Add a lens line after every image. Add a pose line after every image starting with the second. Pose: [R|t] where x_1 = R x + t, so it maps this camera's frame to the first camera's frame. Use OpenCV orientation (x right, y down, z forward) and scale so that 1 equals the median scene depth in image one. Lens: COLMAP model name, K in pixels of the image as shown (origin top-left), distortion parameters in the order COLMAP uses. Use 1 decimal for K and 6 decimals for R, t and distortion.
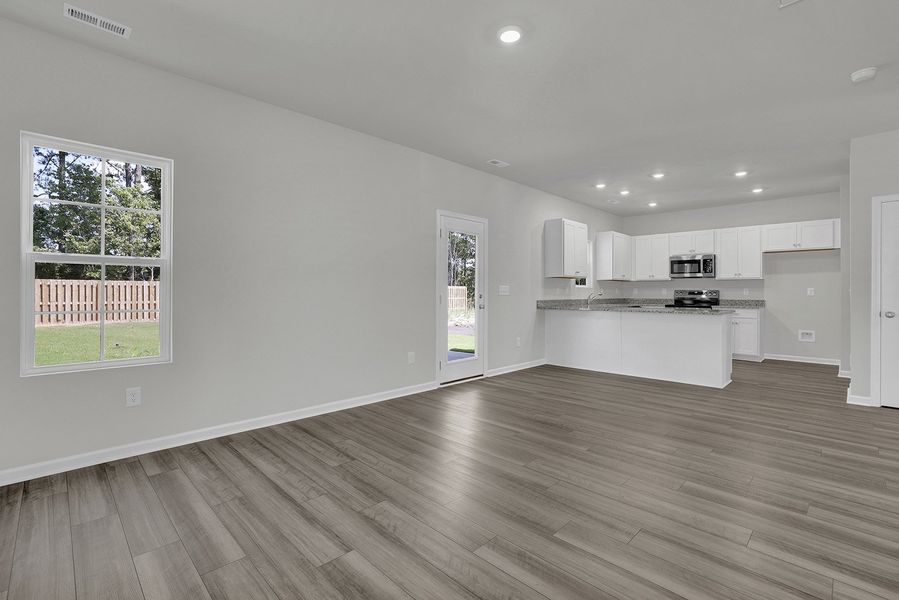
lens RADIAL K [[410.6, 0, 446.4], [0, 410.6, 289.3], [0, 0, 1]] dist [-0.027164, 0.000671]
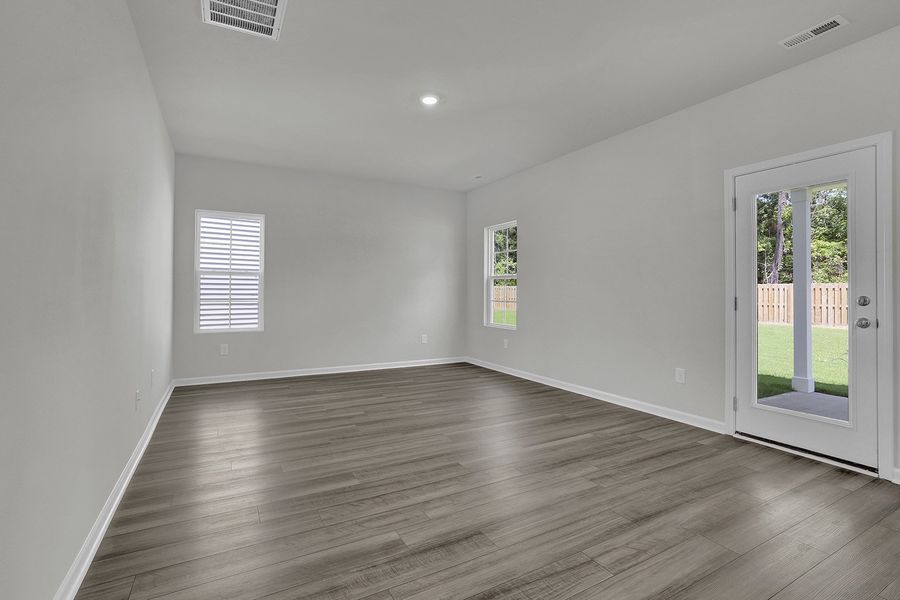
lens RADIAL K [[411.1, 0, 446.9], [0, 411.1, 289.3], [0, 0, 1]] dist [-0.027164, 0.000671]
pose [[-0.269514, -0.012115, -0.962920, 0.903586], [-0.001502, 0.999925, -0.012160, 0.012717], [0.962995, -0.001831, -0.269512, 0.892825]]
